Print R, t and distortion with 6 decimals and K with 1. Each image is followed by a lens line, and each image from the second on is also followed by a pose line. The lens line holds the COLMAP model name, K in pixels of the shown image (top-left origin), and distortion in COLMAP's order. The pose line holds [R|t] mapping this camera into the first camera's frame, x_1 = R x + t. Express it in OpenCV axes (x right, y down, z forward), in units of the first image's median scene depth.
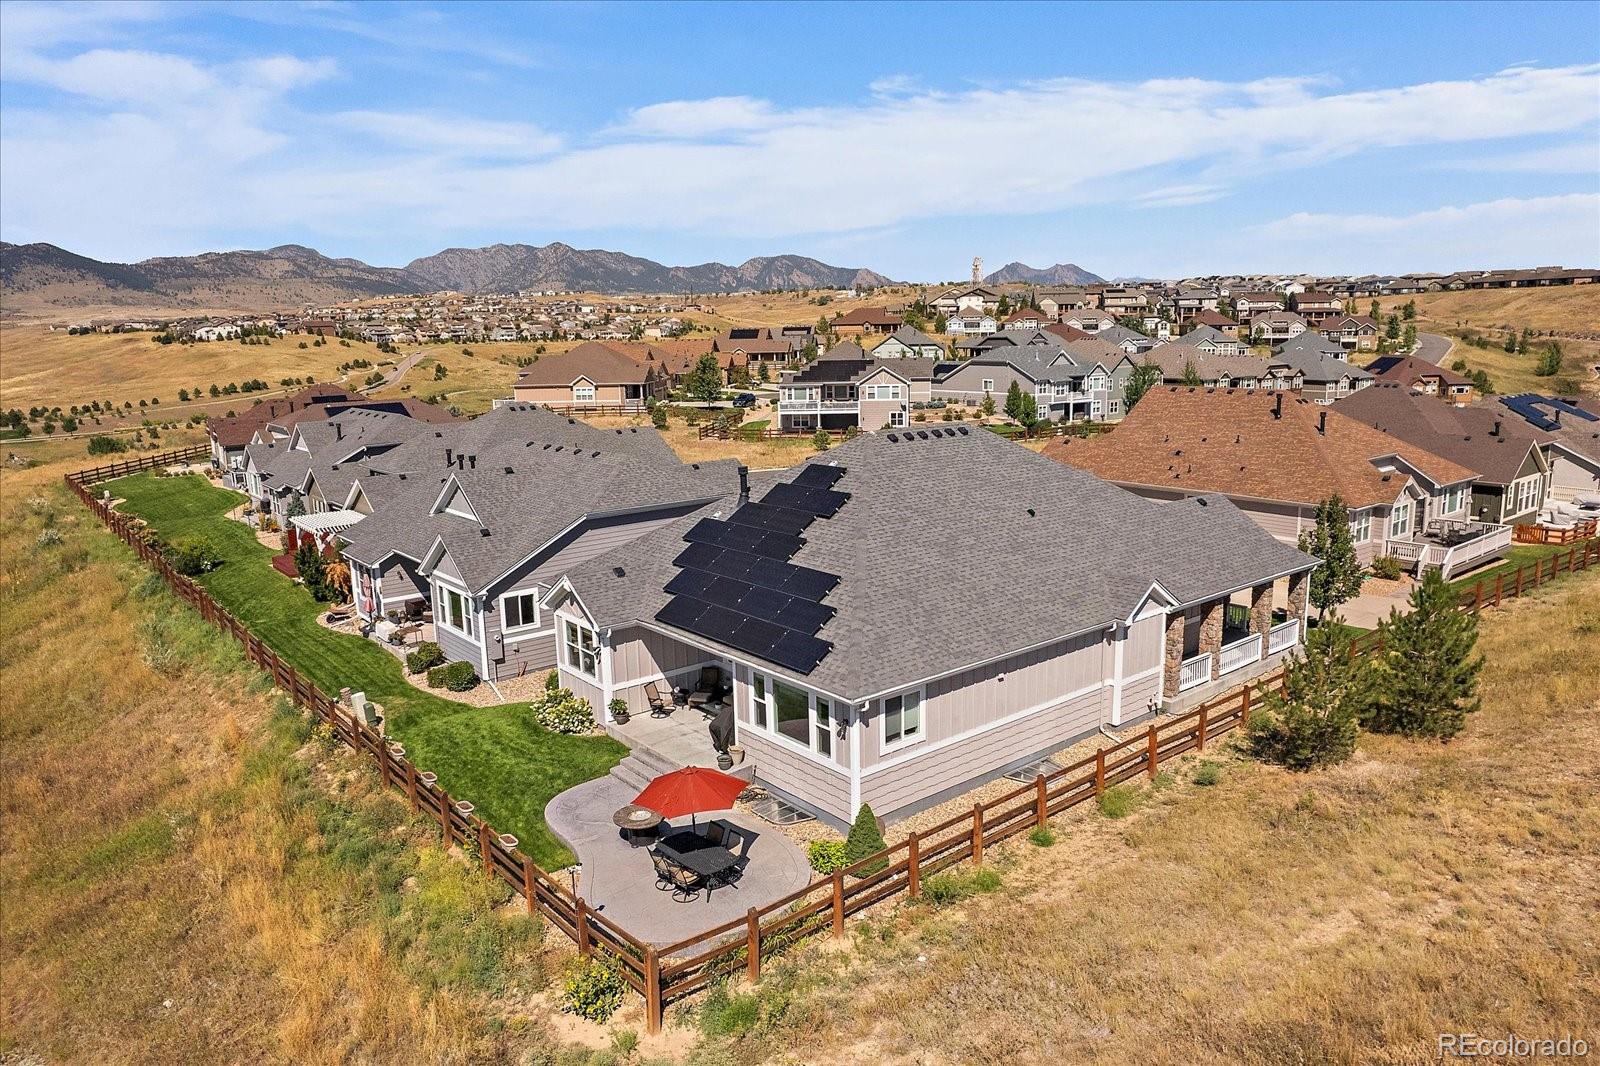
lens RADIAL K [[1028.5, 0, 784.6], [0, 1028.5, 540.7], [0, 0, 1]] dist [-0.029510, 0.001398]
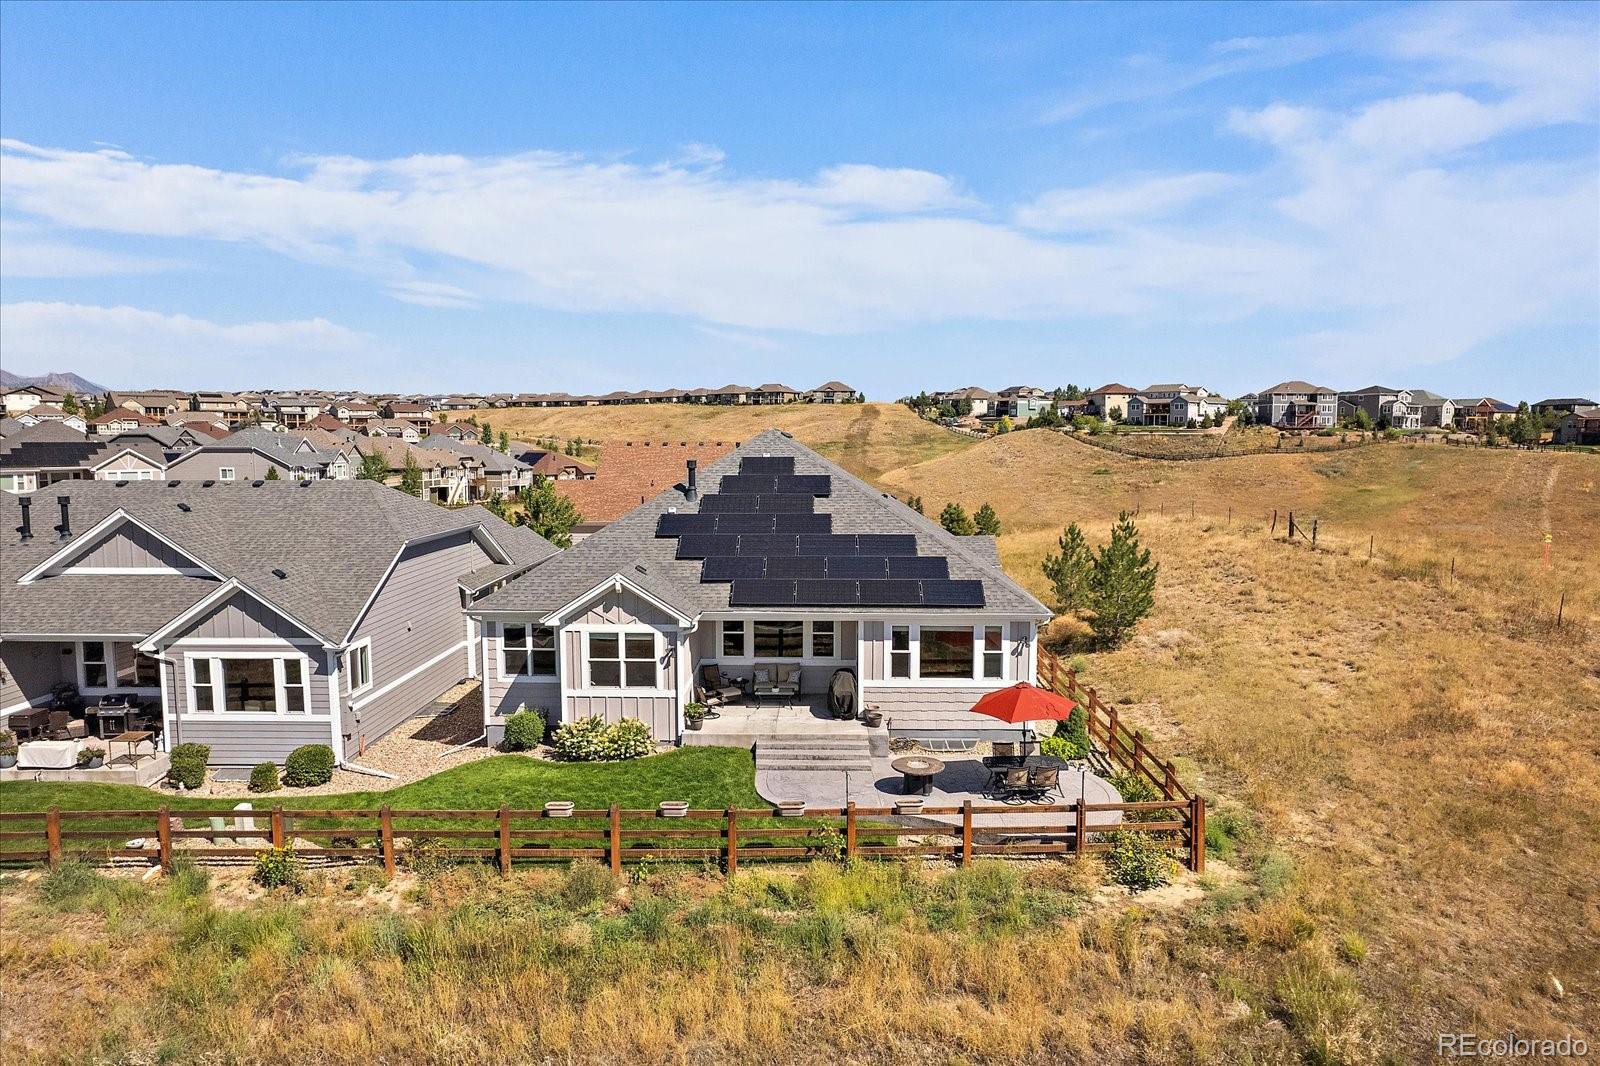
lens RADIAL K [[1014.0, 0, 743.7], [0, 1014.0, 536.2], [0, 0, 1]] dist [-0.043763, 0.021725]
pose [[0.675680, -0.051387, 0.735402, -0.725576], [0.132382, 0.989809, -0.052467, 0.057623], [-0.725211, 0.132805, 0.675597, 0.321429]]
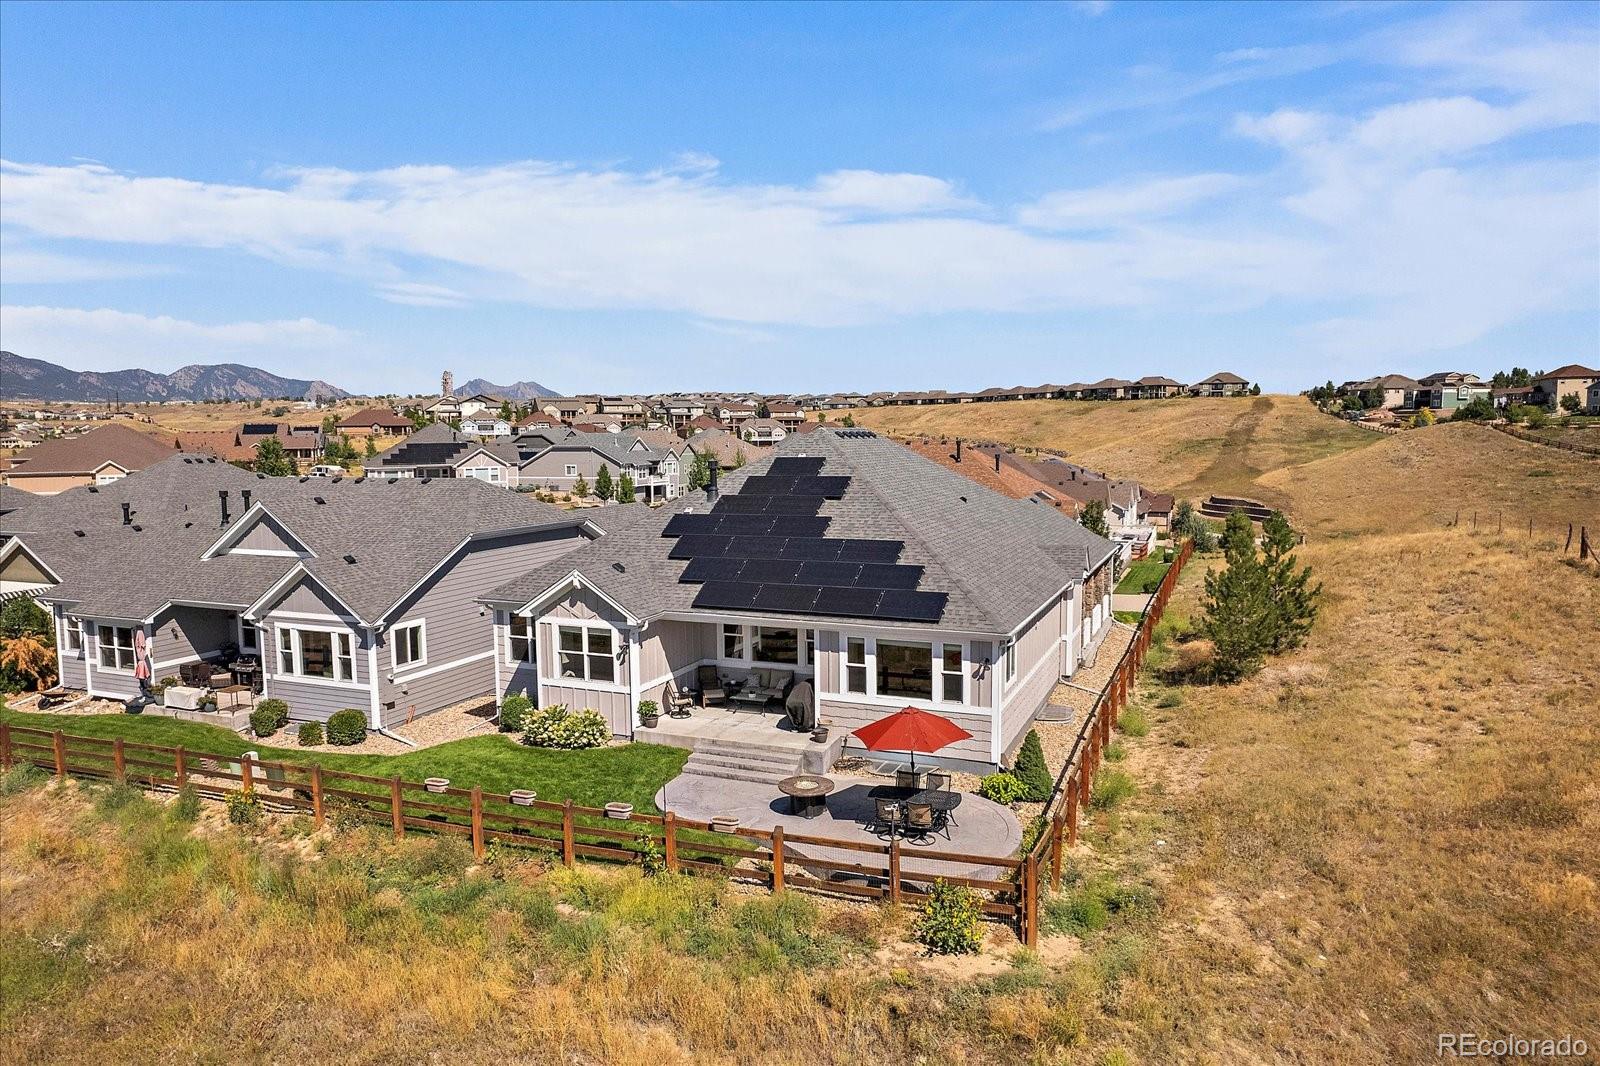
lens RADIAL K [[1014.0, 0, 753.2], [0, 1014.0, 534.2], [0, 0, 1]] dist [-0.043763, 0.021725]
pose [[0.894444, -0.030256, 0.446155, -0.443872], [0.079047, 0.992695, -0.091153, 0.090049], [-0.440137, 0.116799, 0.890302, 0.126293]]
